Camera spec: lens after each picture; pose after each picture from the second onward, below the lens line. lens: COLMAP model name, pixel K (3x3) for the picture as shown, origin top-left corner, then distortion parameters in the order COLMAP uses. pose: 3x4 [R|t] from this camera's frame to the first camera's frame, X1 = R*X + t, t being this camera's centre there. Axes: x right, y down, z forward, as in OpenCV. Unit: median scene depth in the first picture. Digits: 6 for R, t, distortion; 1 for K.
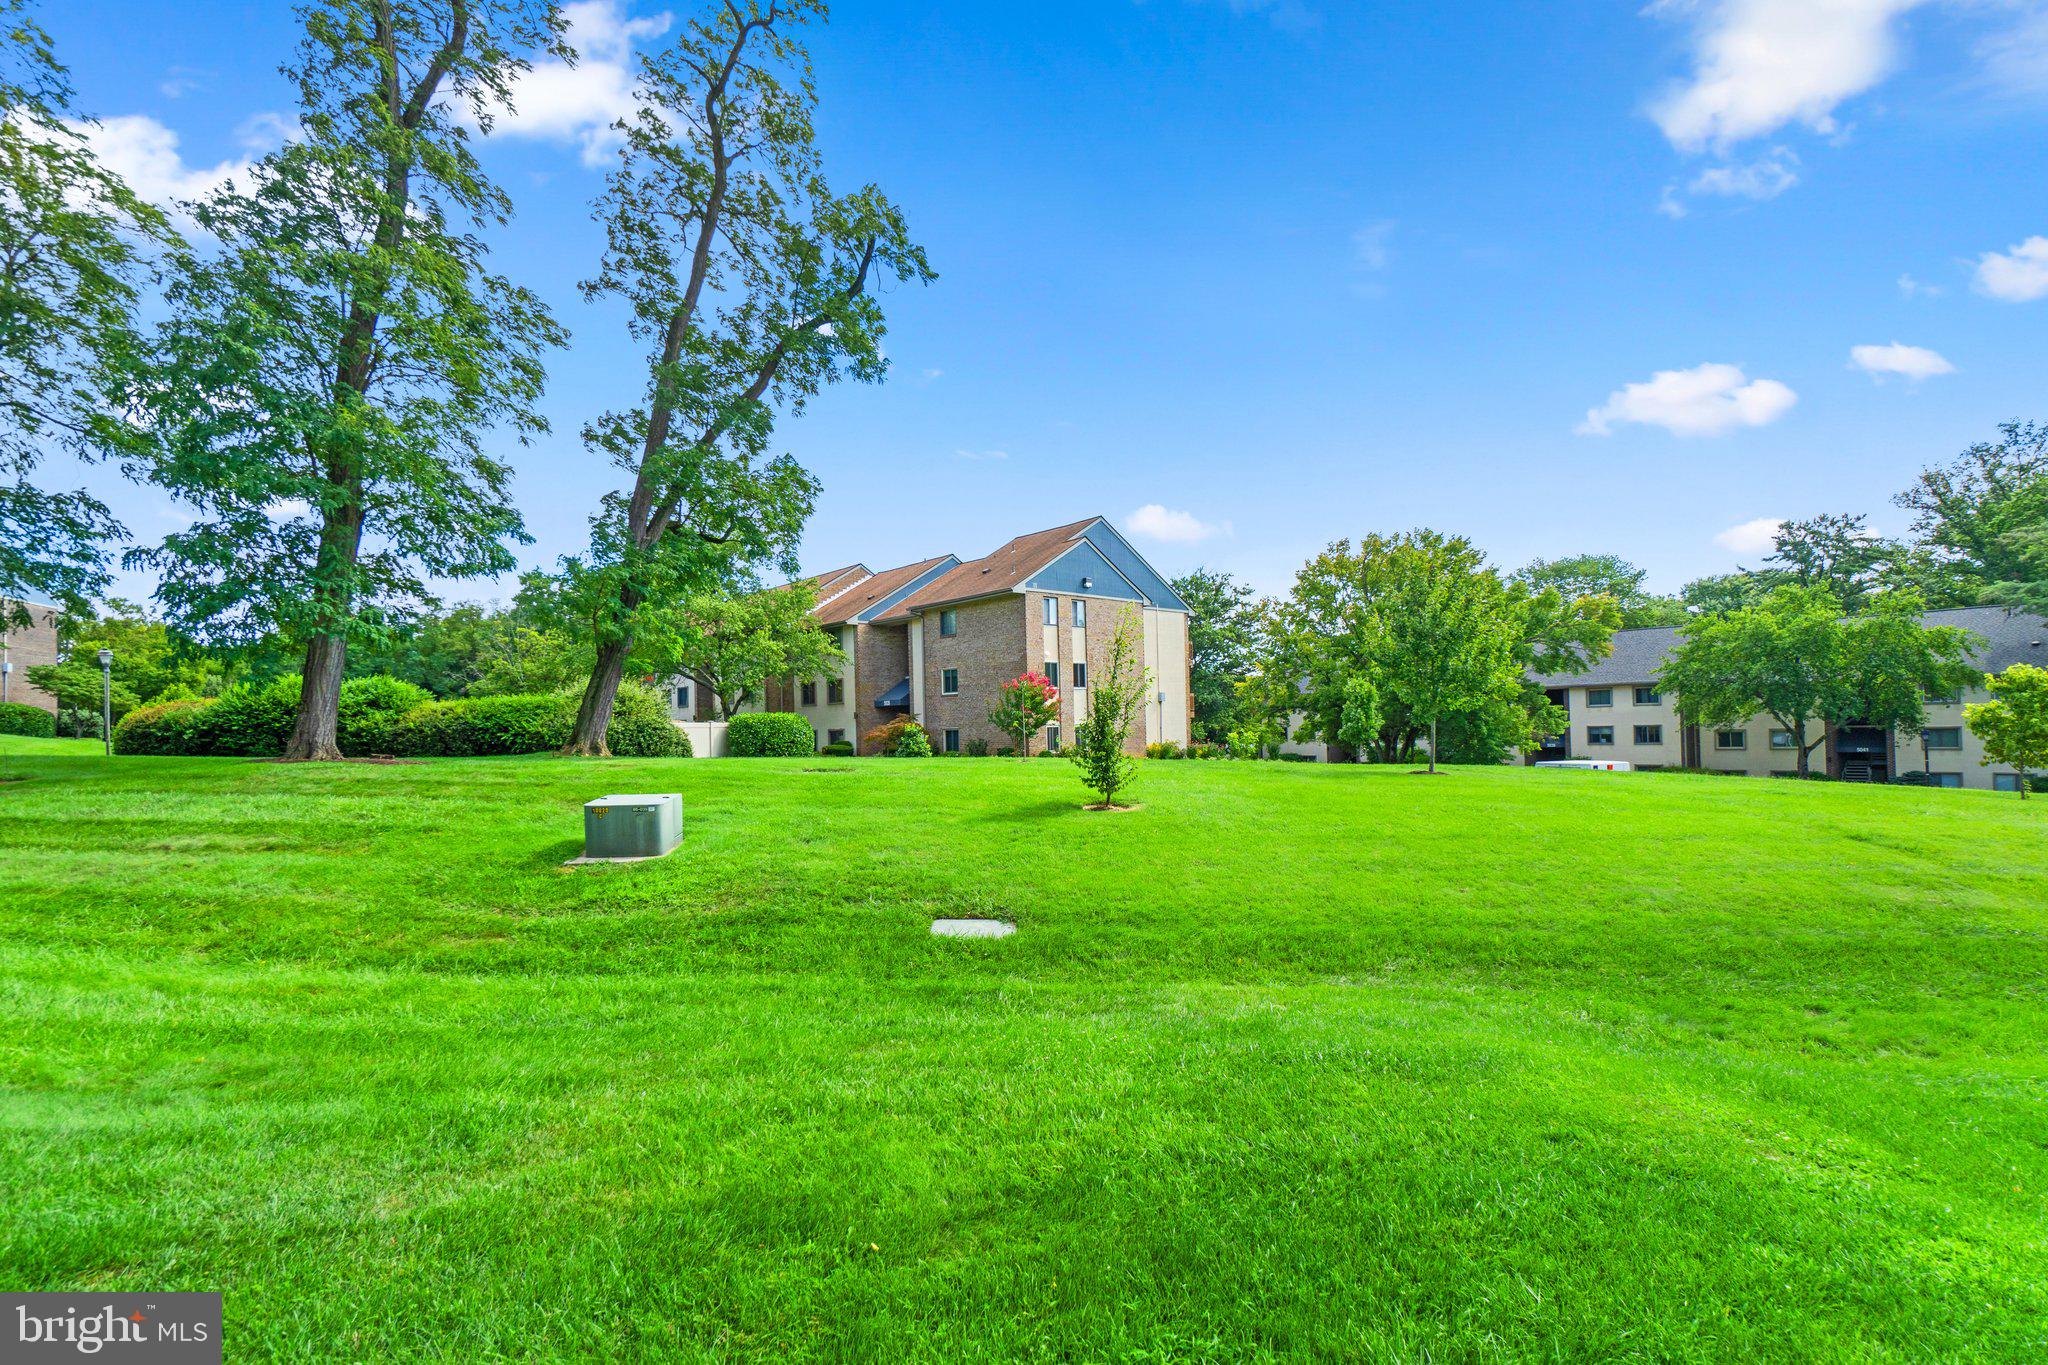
lens RADIAL K [[901.1, 0, 1027.8], [0, 901.1, 692.5], [0, 0, 1]] dist [-0.001378, -0.000463]
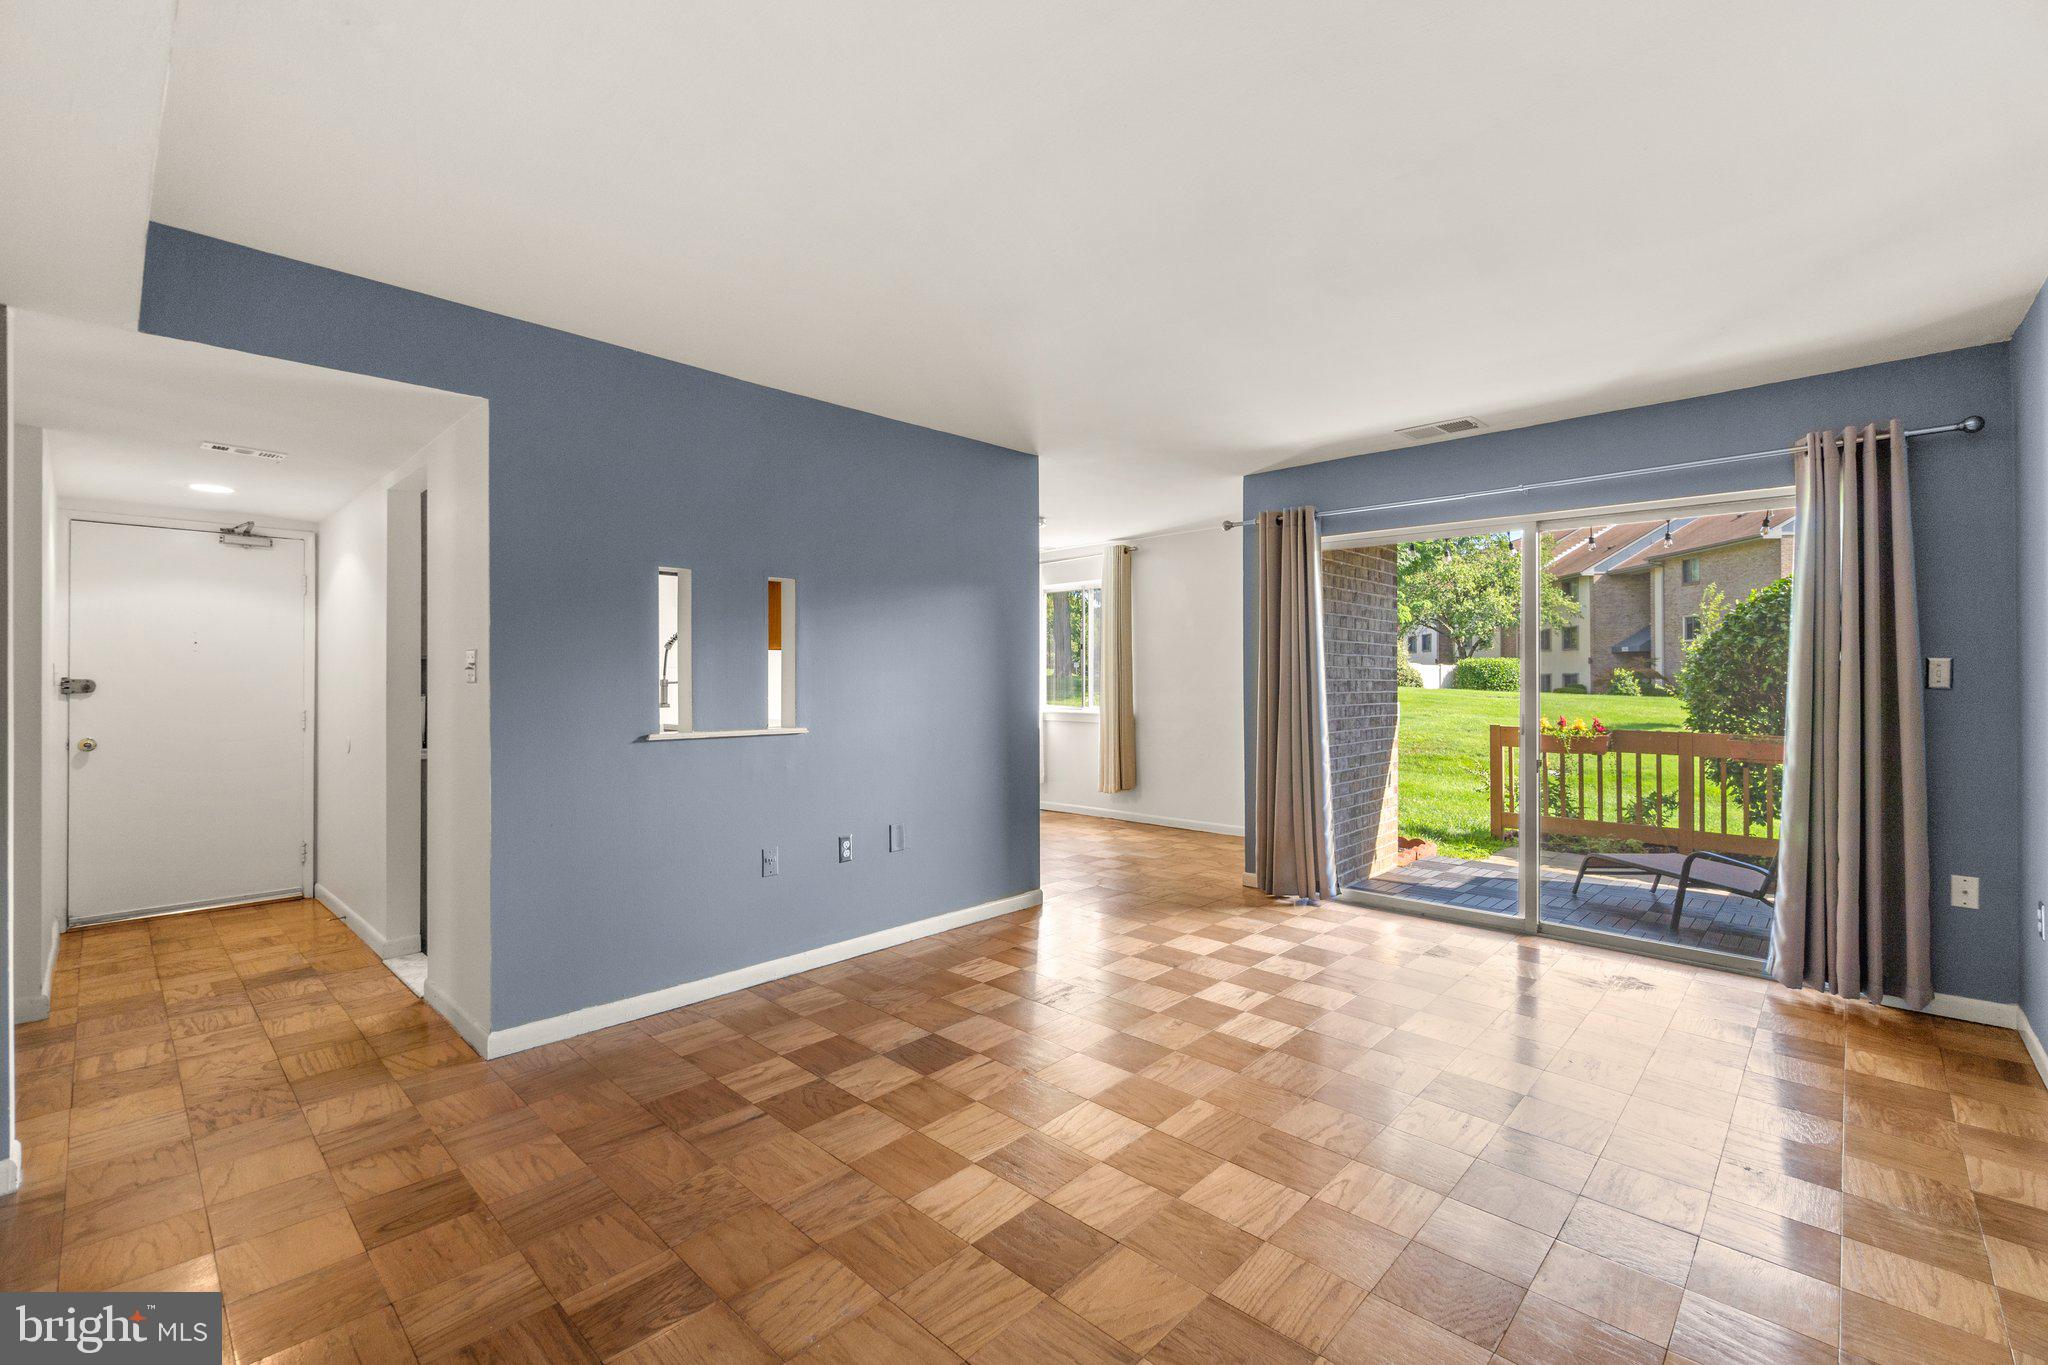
lens RADIAL K [[877.8, 0, 1014.1], [0, 877.8, 675.1], [0, 0, 1]] dist [-0.001455, 0.000037]
pose [[0.684618, 0.024442, -0.728492, 0.111593], [0.009264, 0.999065, 0.042226, -0.008210], [0.728843, -0.035657, 0.683752, -0.237851]]
